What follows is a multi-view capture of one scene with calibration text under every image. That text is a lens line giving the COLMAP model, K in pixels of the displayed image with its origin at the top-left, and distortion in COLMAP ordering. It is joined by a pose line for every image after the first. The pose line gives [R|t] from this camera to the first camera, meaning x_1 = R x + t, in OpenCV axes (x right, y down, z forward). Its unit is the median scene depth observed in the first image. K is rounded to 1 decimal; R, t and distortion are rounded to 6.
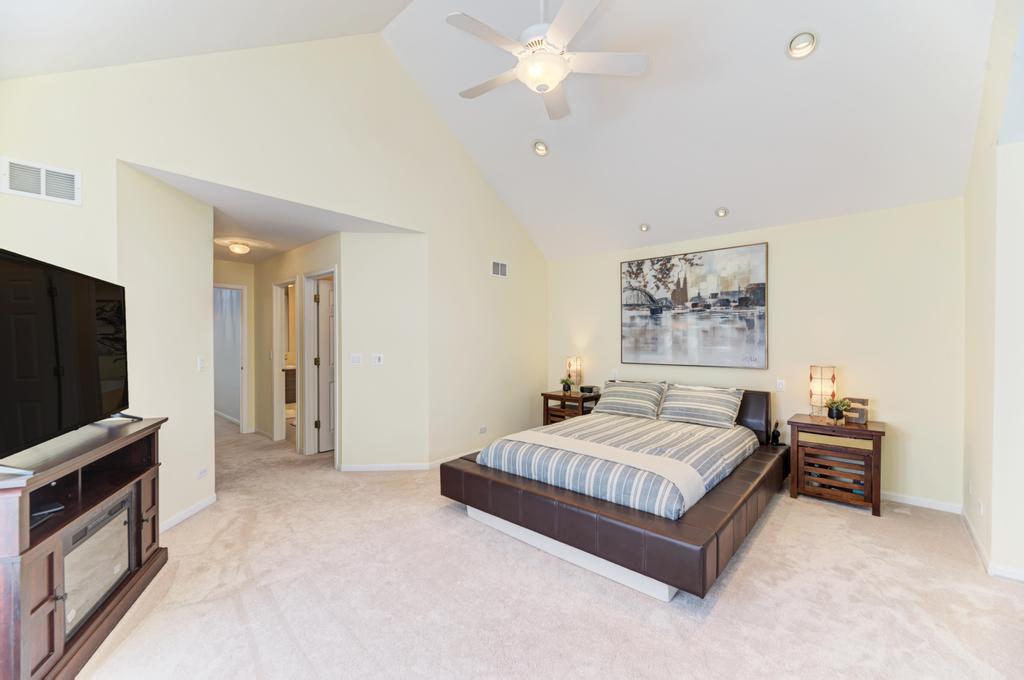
lens RADIAL K [[410.7, 0, 515.1], [0, 410.7, 341.1], [0, 0, 1]] dist [0.001060, 0.000206]
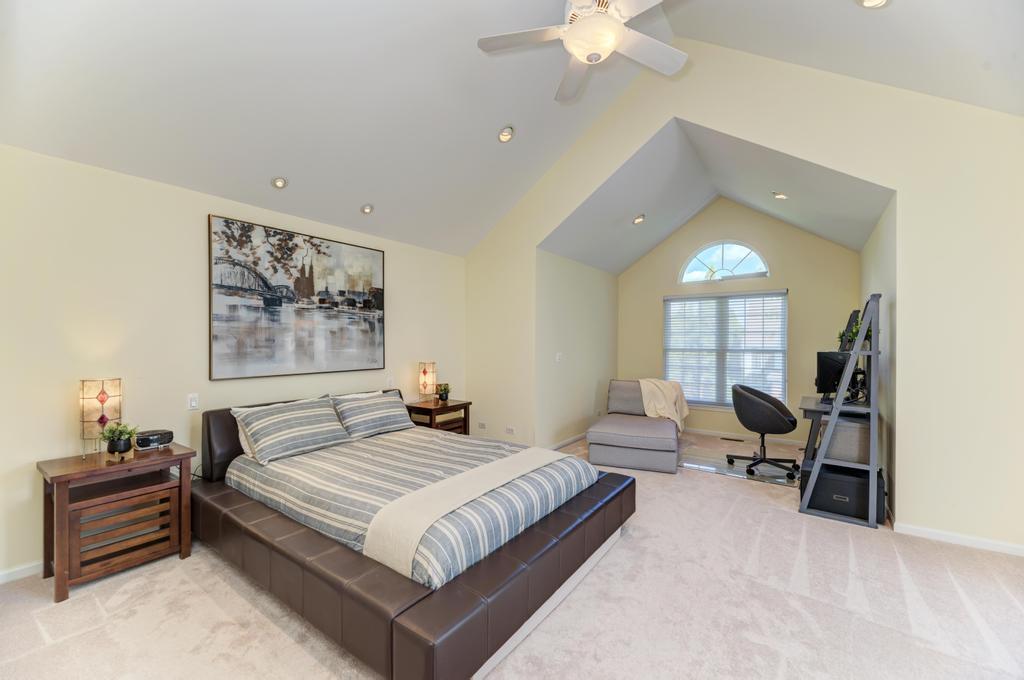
lens RADIAL K [[410.7, 0, 515.1], [0, 410.7, 341.1], [0, 0, 1]] dist [0.001060, 0.000206]
pose [[-0.111102, -0.002130, 0.993807, -0.439039], [-0.002637, 0.999995, 0.001848, -0.007382], [-0.993806, -0.002416, -0.111107, 0.689294]]
